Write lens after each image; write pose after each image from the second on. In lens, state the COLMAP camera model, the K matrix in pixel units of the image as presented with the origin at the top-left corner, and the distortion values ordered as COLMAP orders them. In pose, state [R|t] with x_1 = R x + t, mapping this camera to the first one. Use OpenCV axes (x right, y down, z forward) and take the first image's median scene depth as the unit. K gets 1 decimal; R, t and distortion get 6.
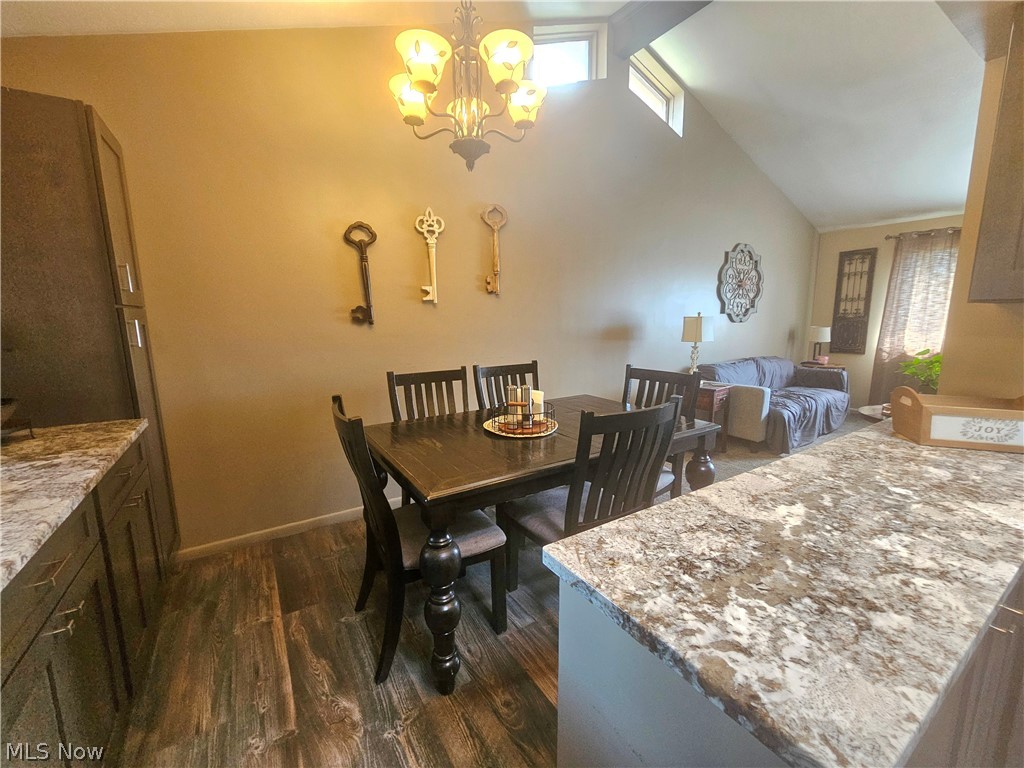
lens RADIAL K [[417.2, 0, 506.8], [0, 417.2, 388.5], [0, 0, 1]] dist [-0.001356, 0.000125]
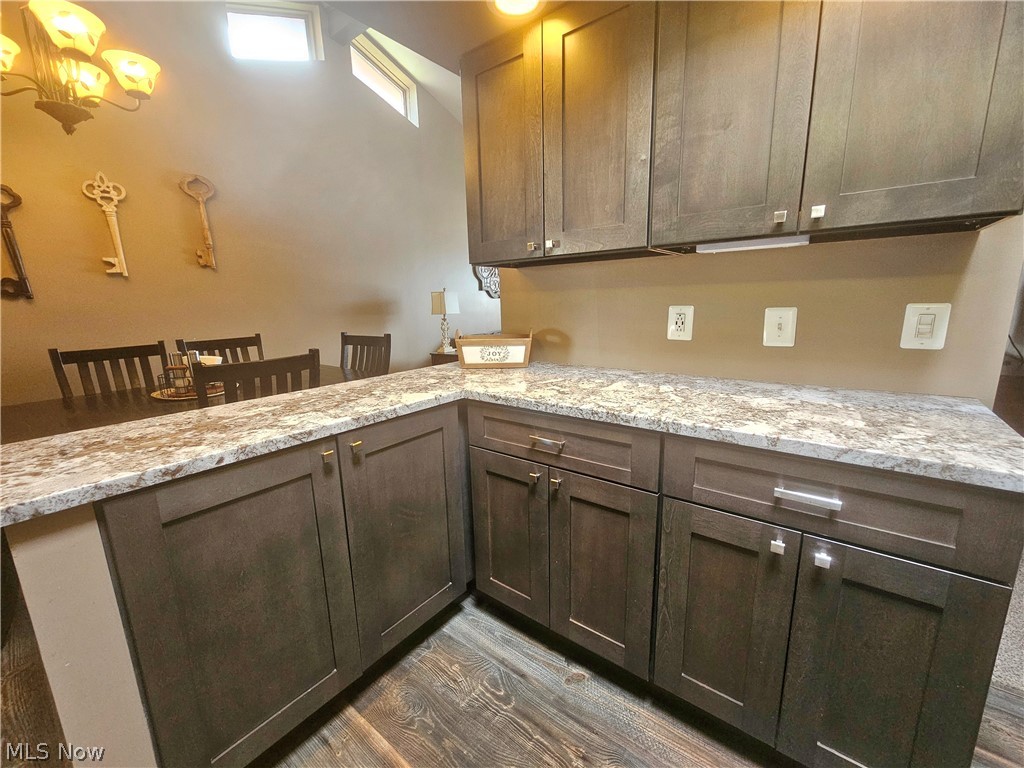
lens RADIAL K [[417.2, 0, 506.8], [0, 417.2, 388.5], [0, 0, 1]] dist [-0.001356, 0.000125]
pose [[0.941021, -0.084565, 0.327609, 0.321009], [0.073932, 0.996257, 0.044799, 0.071952], [-0.330171, -0.017935, 0.943751, -0.182738]]
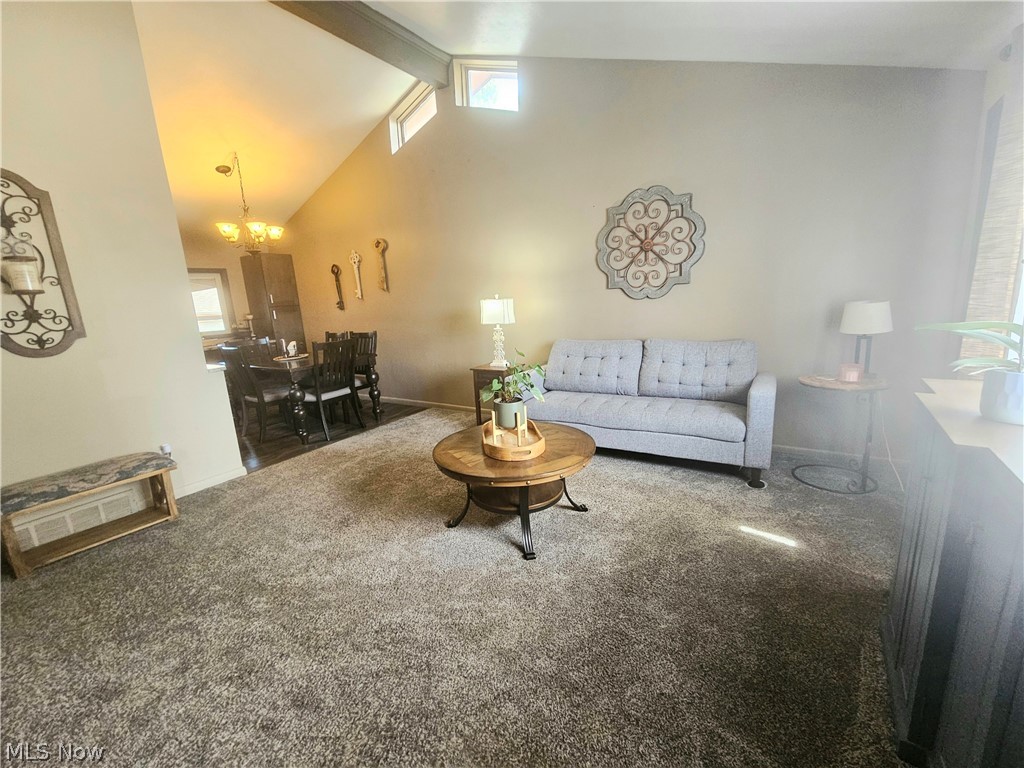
lens RADIAL K [[423.3, 0, 516.2], [0, 423.3, 387.6], [0, 0, 1]] dist [-0.002629, -0.000363]
pose [[0.414826, 0.176702, -0.892578, 2.063643], [-0.101143, 0.983838, 0.147763, -0.165128], [0.904262, 0.028982, 0.425994, 0.862402]]
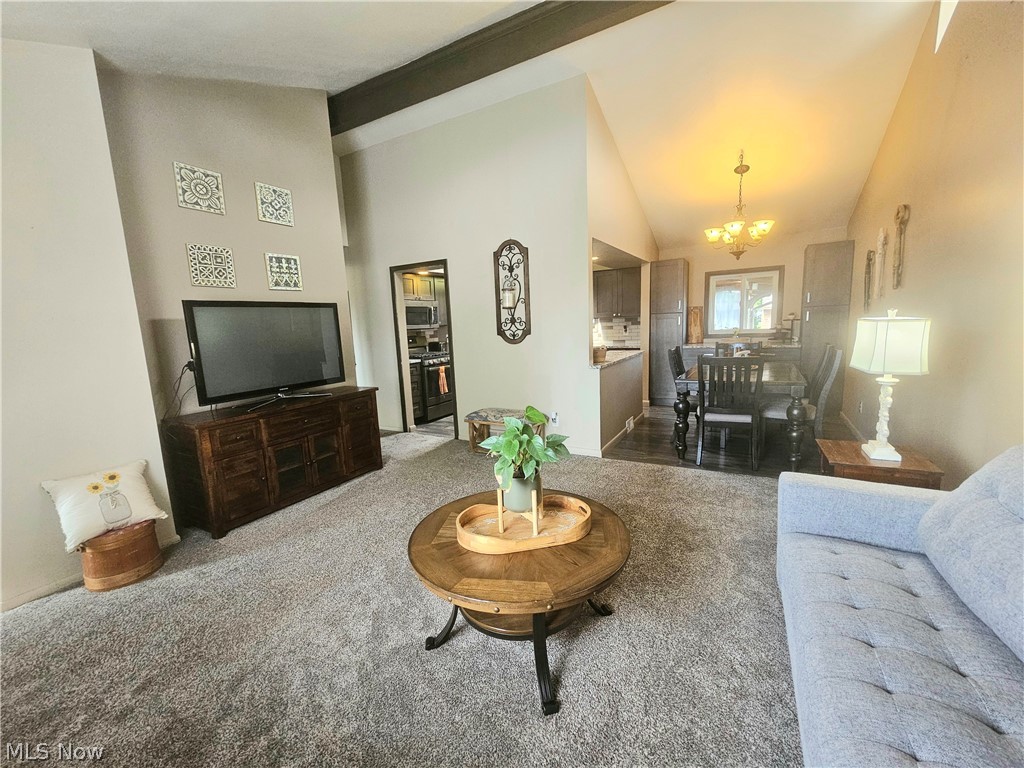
lens RADIAL K [[417.2, 0, 506.8], [0, 417.2, 388.5], [0, 0, 1]] dist [-0.001356, 0.000125]
pose [[-0.880842, 0.119853, -0.457988, 1.568676], [-0.031762, 0.950281, 0.309770, -0.329274], [0.472344, 0.287405, -0.833240, 1.719666]]
